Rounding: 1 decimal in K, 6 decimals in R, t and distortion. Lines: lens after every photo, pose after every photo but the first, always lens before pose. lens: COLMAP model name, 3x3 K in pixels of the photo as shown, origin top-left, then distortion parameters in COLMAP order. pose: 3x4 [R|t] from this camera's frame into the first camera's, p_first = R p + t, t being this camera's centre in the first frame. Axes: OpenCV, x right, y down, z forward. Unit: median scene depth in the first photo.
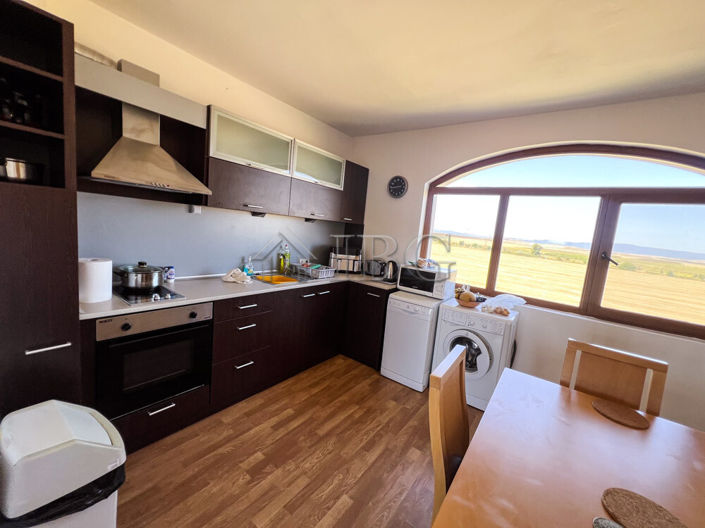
lens RADIAL K [[284.0, 0, 350.7], [0, 284.0, 261.1], [0, 0, 1]] dist [-0.001903, -0.000105]
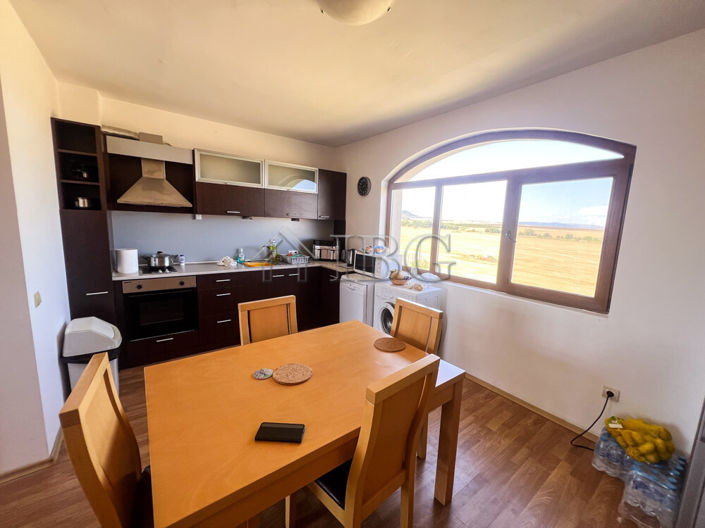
lens RADIAL K [[284.0, 0, 350.0], [0, 284.0, 261.0], [0, 0, 1]] dist [-0.001903, -0.000105]
pose [[0.958095, -0.022789, -0.285543, 0.600196], [0.022140, 0.999740, -0.005502, 0.070893], [0.285594, -0.001051, 0.958350, -0.190159]]
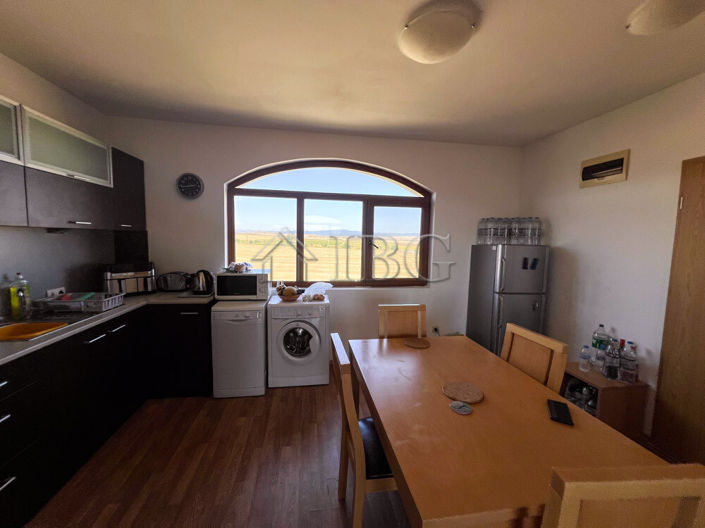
lens RADIAL K [[284.0, 0, 349.8], [0, 284.0, 261.0], [0, 0, 1]] dist [-0.001903, -0.000105]
pose [[0.698850, -0.142359, 0.700958, -0.187759], [0.131135, 0.988883, 0.070094, -0.039744], [-0.703144, 0.042935, 0.709750, 0.058364]]
